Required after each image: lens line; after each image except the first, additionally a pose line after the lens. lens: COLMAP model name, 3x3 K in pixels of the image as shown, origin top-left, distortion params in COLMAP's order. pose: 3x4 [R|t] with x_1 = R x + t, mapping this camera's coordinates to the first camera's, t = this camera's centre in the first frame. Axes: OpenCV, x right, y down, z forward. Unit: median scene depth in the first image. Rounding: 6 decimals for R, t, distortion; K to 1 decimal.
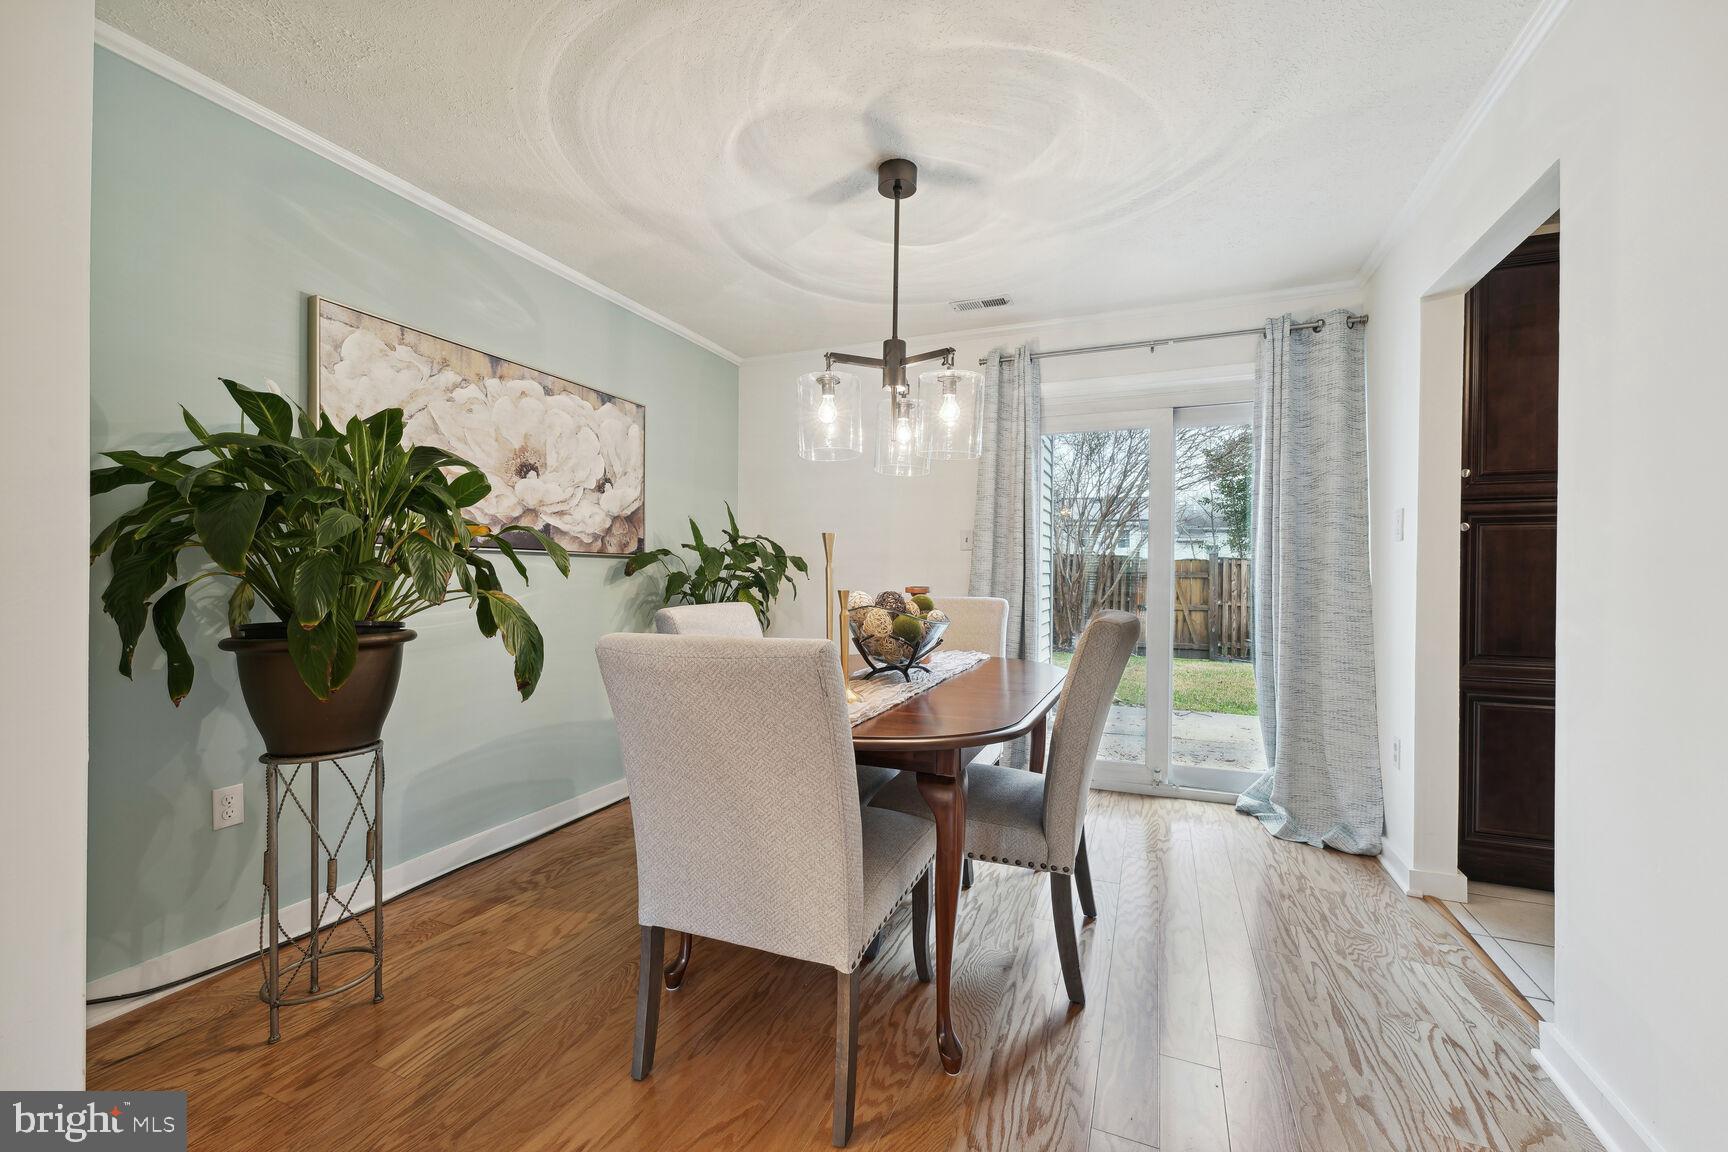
lens RADIAL K [[687.7, 0, 860.2], [0, 687.7, 568.1], [0, 0, 1]] dist [-0.002445, 0.000195]
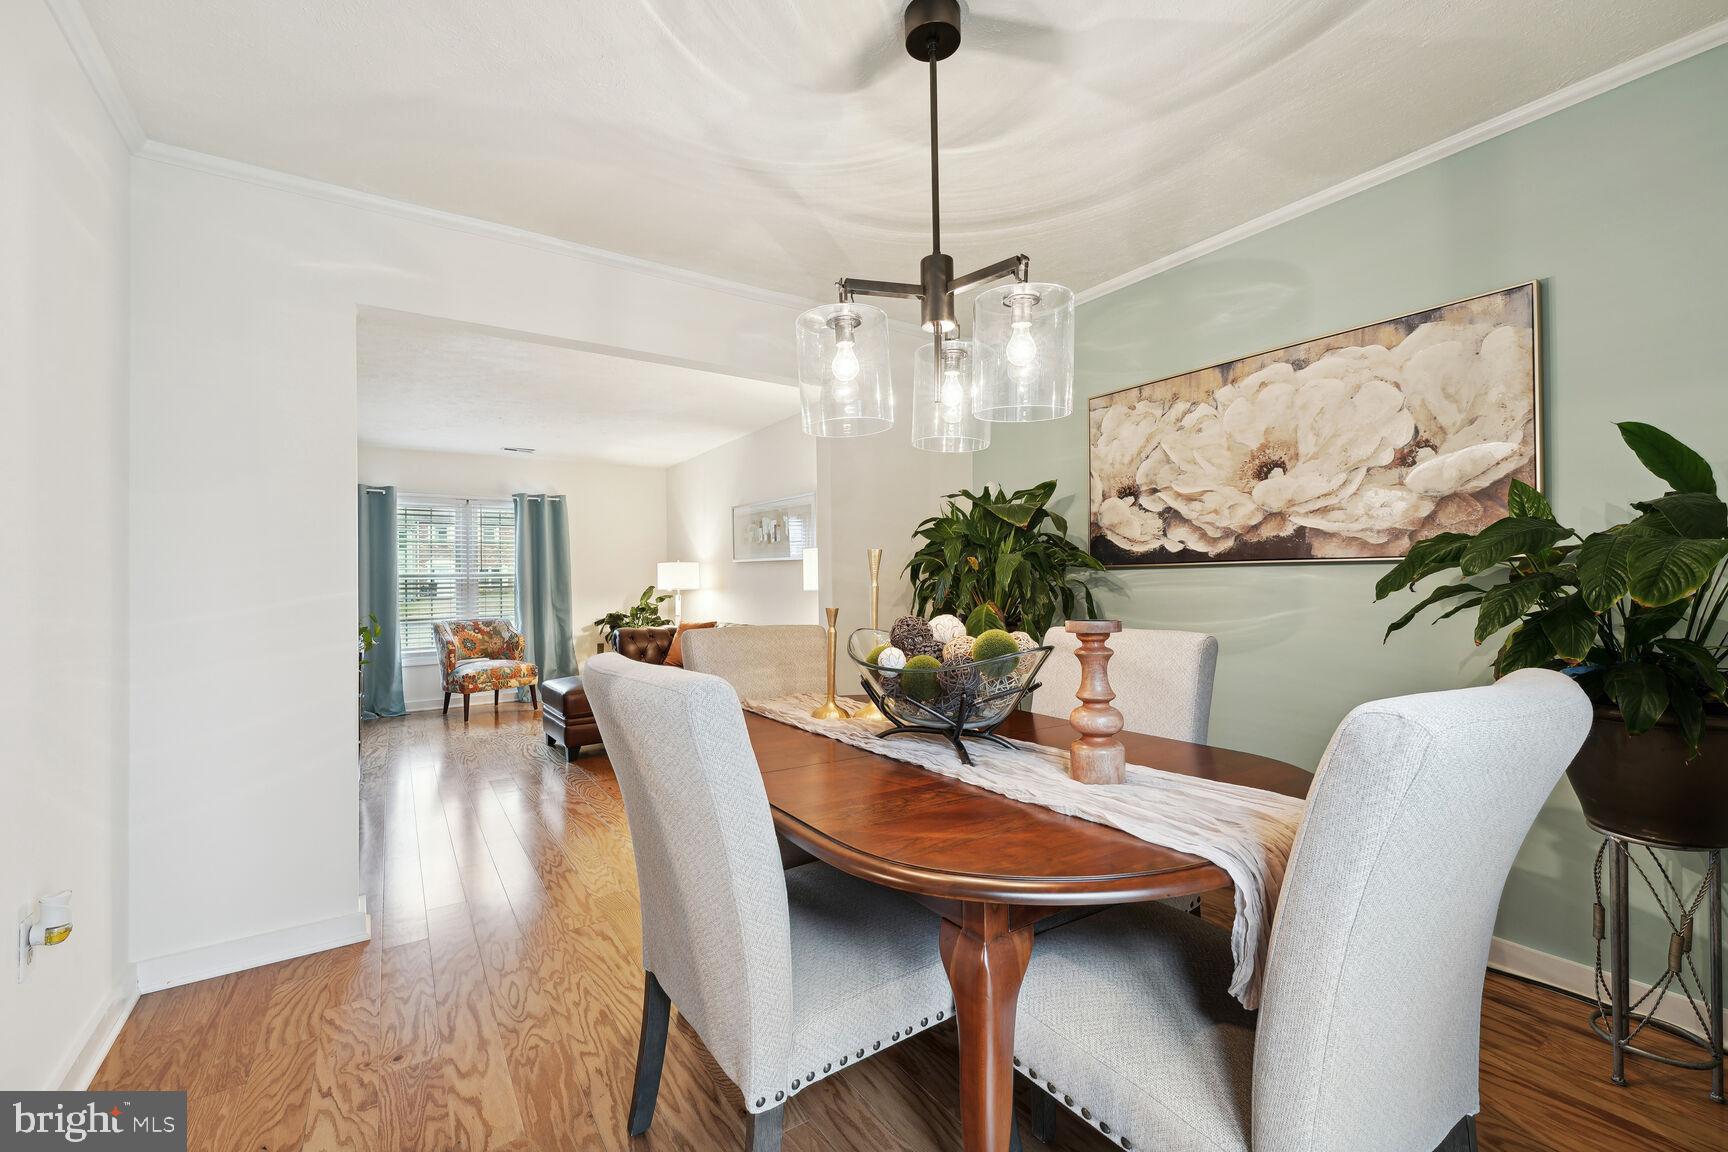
lens RADIAL K [[687.7, 0, 866.0], [0, 687.7, 576.9], [0, 0, 1]] dist [-0.002445, 0.000195]
pose [[-0.523919, -0.008307, -0.851728, 0.549627], [0.013897, 0.999736, -0.018298, 0.003646], [0.851655, -0.021423, -0.523665, 1.054829]]
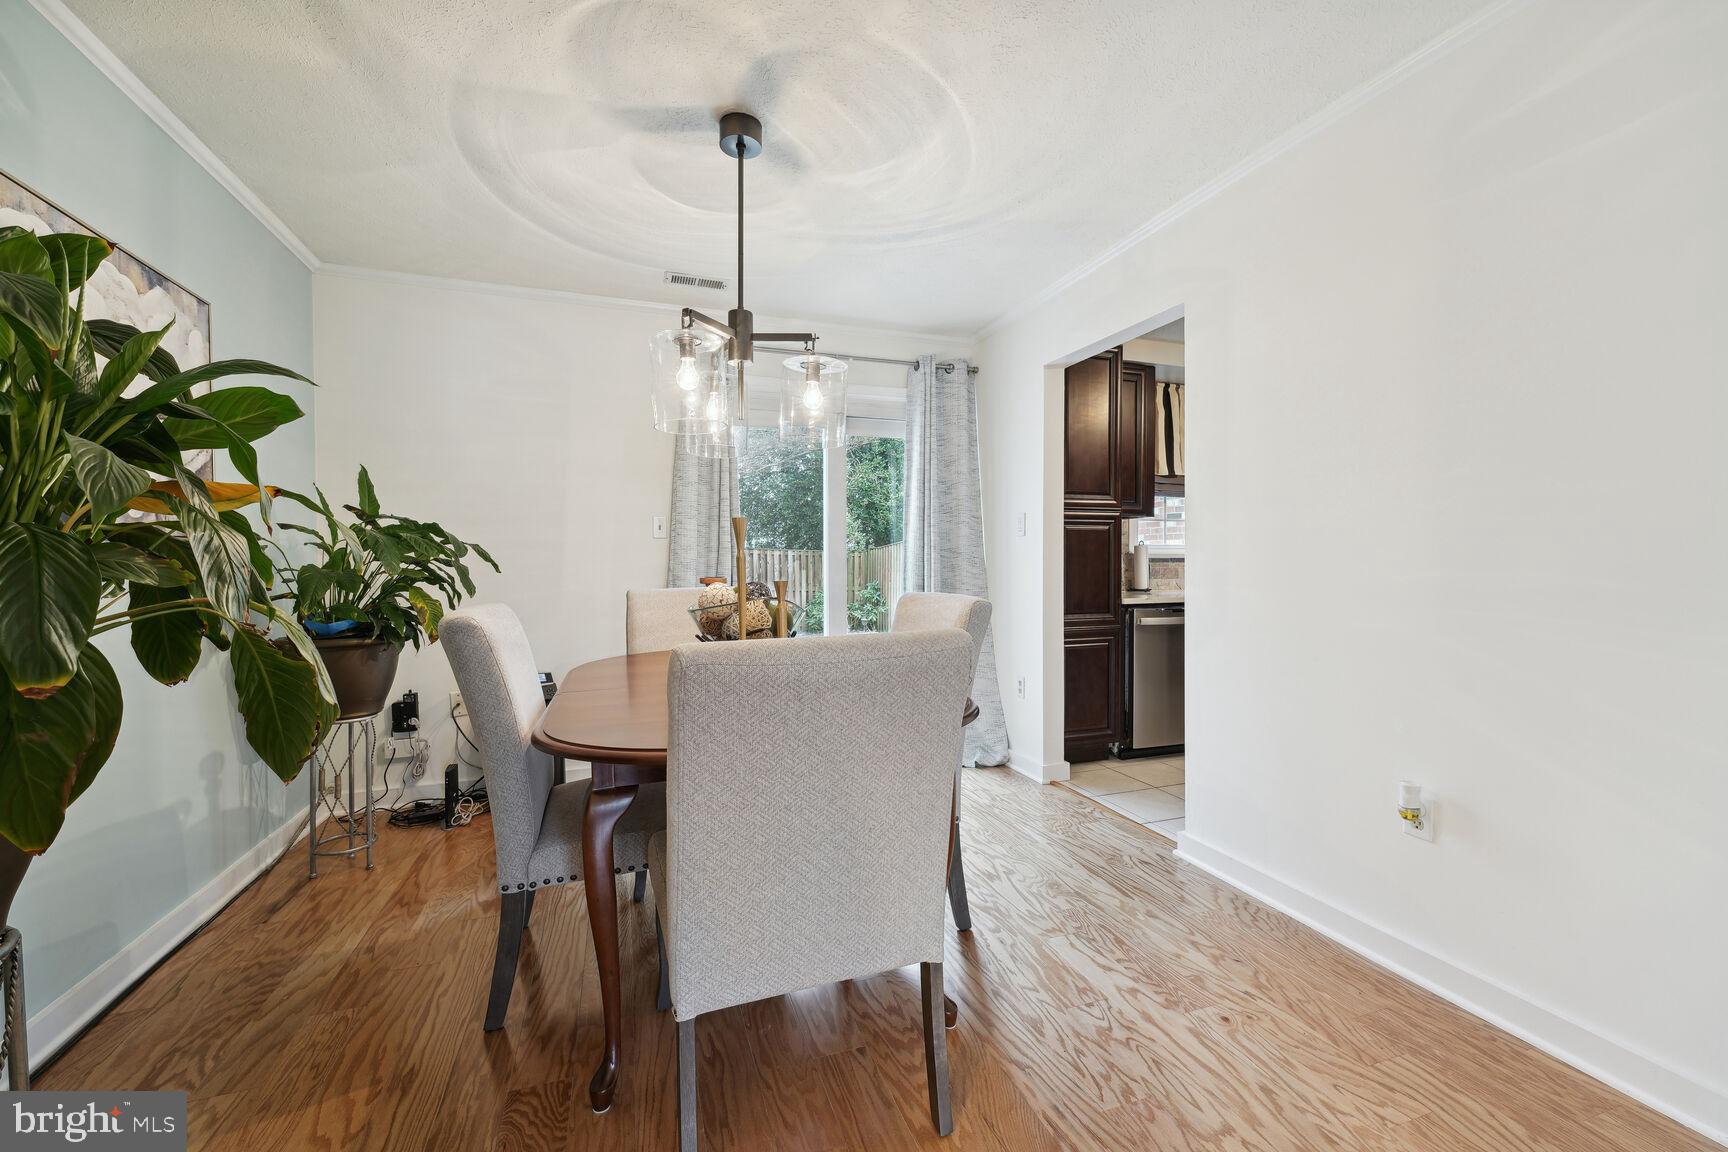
lens RADIAL K [[687.7, 0, 852.2], [0, 687.7, 568.3], [0, 0, 1]] dist [-0.002445, 0.000195]
pose [[0.747299, -0.015826, 0.664300, -0.374962], [0.005463, 0.999829, 0.017675, -0.000147], [-0.664466, -0.009580, 0.747257, 0.167788]]
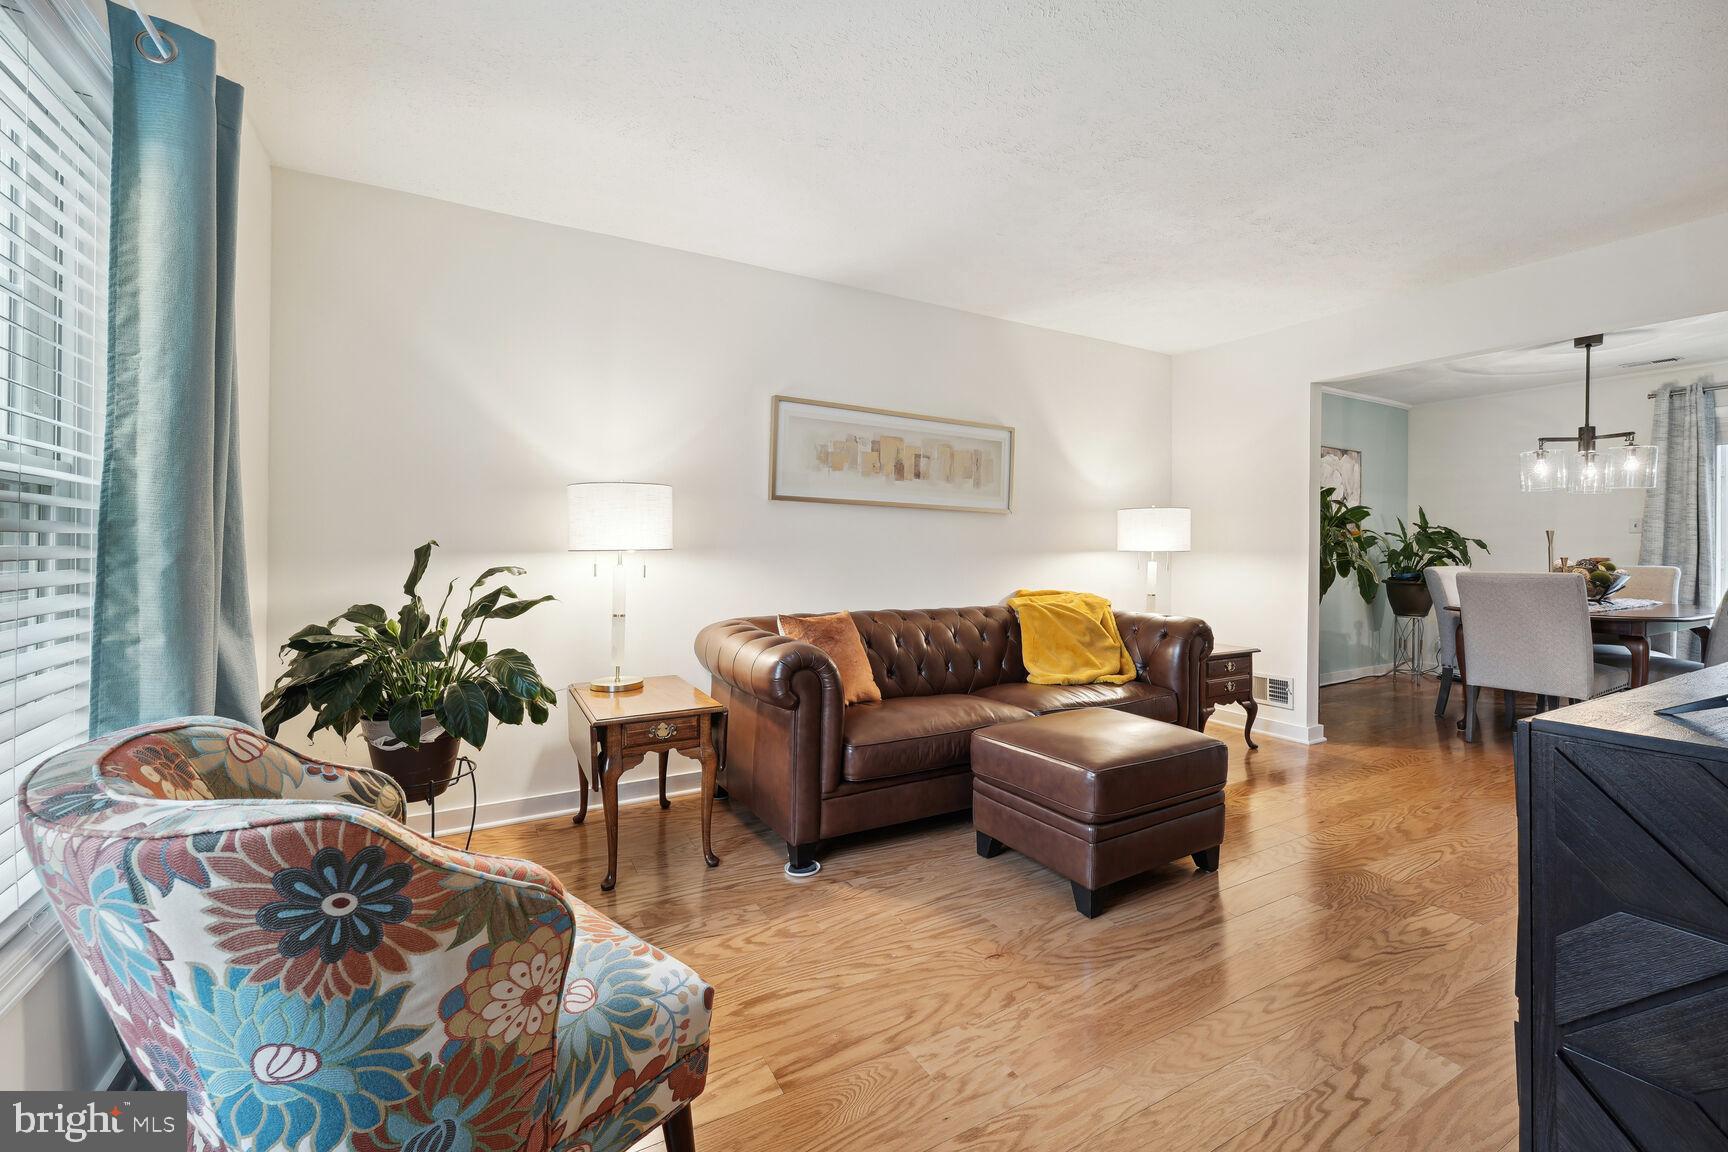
lens RADIAL K [[687.7, 0, 841.3], [0, 687.7, 543.7], [0, 0, 1]] dist [-0.002445, 0.000195]
pose [[0.780009, -0.011186, -0.625668, -0.308854], [0.006599, 0.999932, -0.009649, -0.002282], [0.625734, 0.003398, 0.780029, -1.455226]]
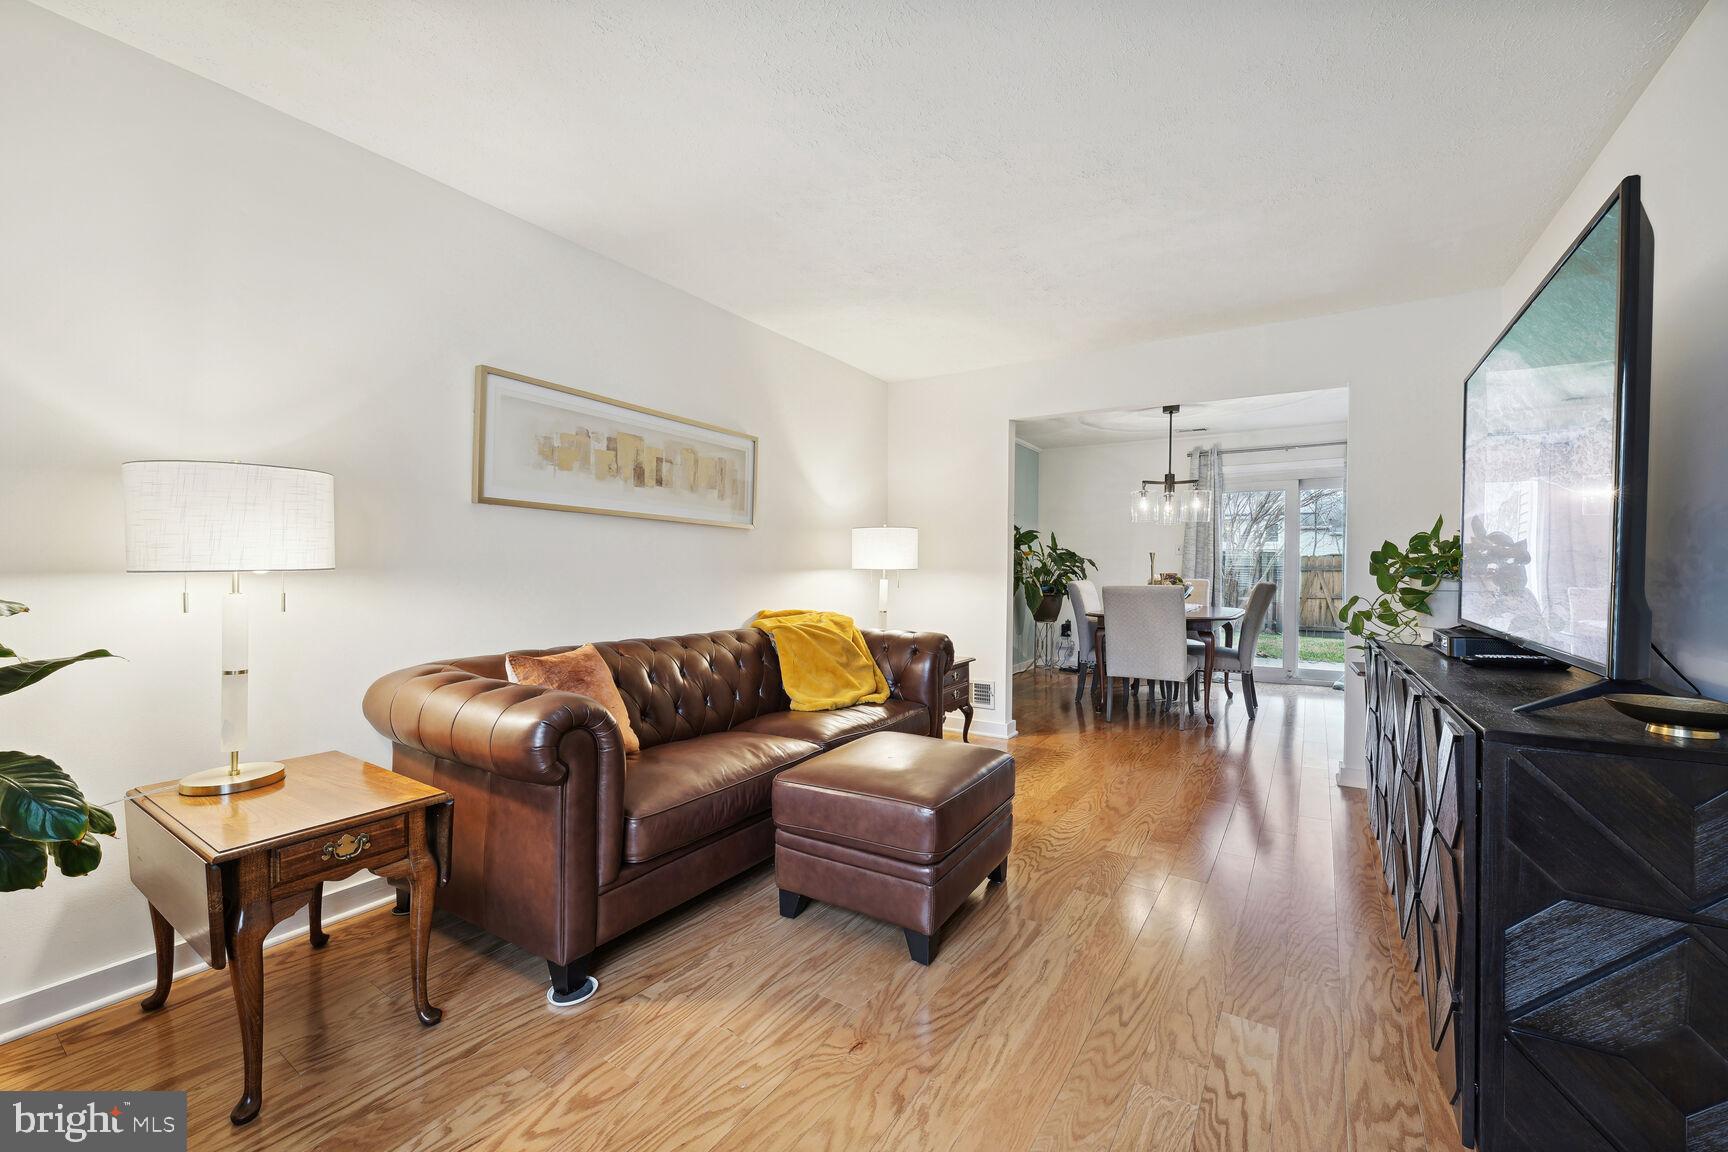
lens RADIAL K [[687.7, 0, 846.5], [0, 687.7, 575.5], [0, 0, 1]] dist [-0.002445, 0.000195]
pose [[0.981846, -0.003628, -0.189643, -0.520003], [0.006630, 0.999863, 0.015194, -0.005817], [0.189562, -0.016176, 0.981735, -1.392160]]
